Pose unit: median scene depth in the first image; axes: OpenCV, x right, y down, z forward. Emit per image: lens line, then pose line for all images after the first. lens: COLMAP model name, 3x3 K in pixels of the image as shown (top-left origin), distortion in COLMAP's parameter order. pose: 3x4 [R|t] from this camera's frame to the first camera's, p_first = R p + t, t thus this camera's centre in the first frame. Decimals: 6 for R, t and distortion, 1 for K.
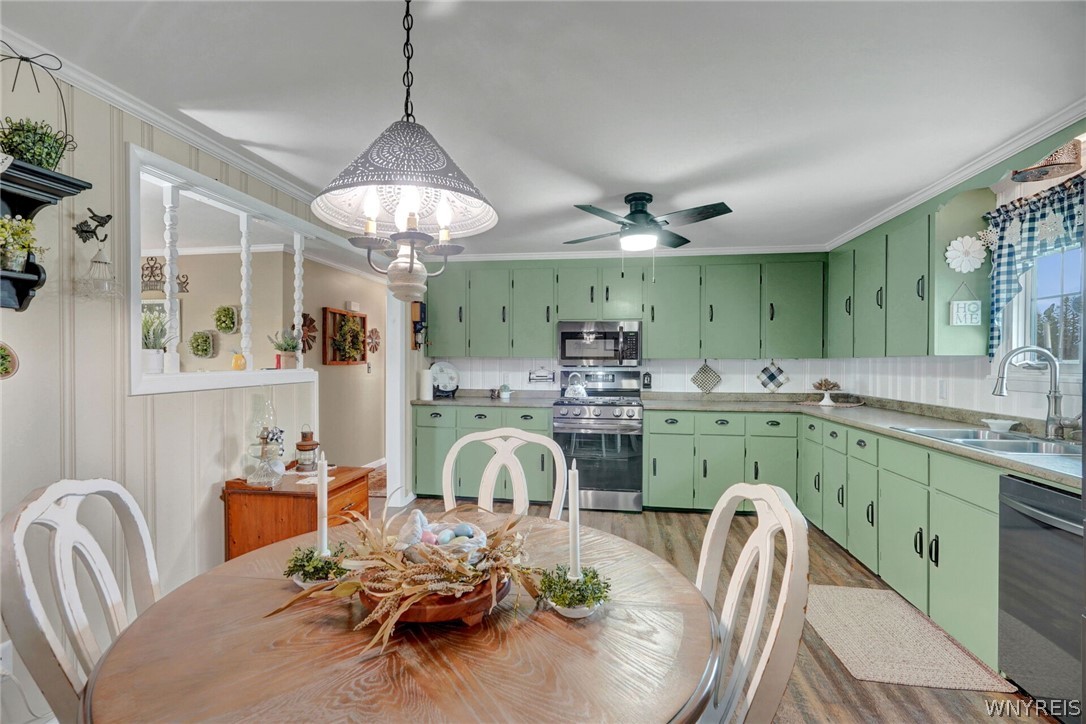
lens RADIAL K [[505.4, 0, 539.6], [0, 505.4, 364.1], [0, 0, 1]] dist [0.001041, 0.000477]
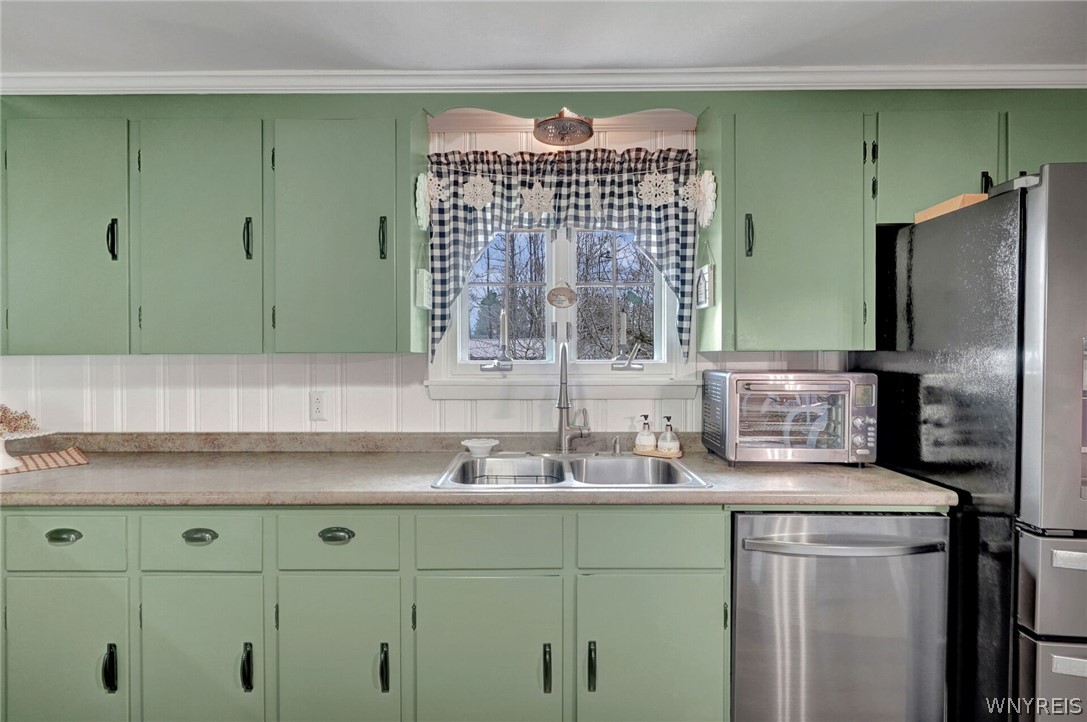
lens RADIAL K [[505.8, 0, 543.5], [0, 505.8, 362.5], [0, 0, 1]] dist [0.001041, 0.000477]
pose [[-0.135821, -0.004450, 0.990723, 0.158857], [0.010526, 0.999927, 0.005935, -0.005949], [-0.990677, 0.011235, -0.135764, 0.975803]]
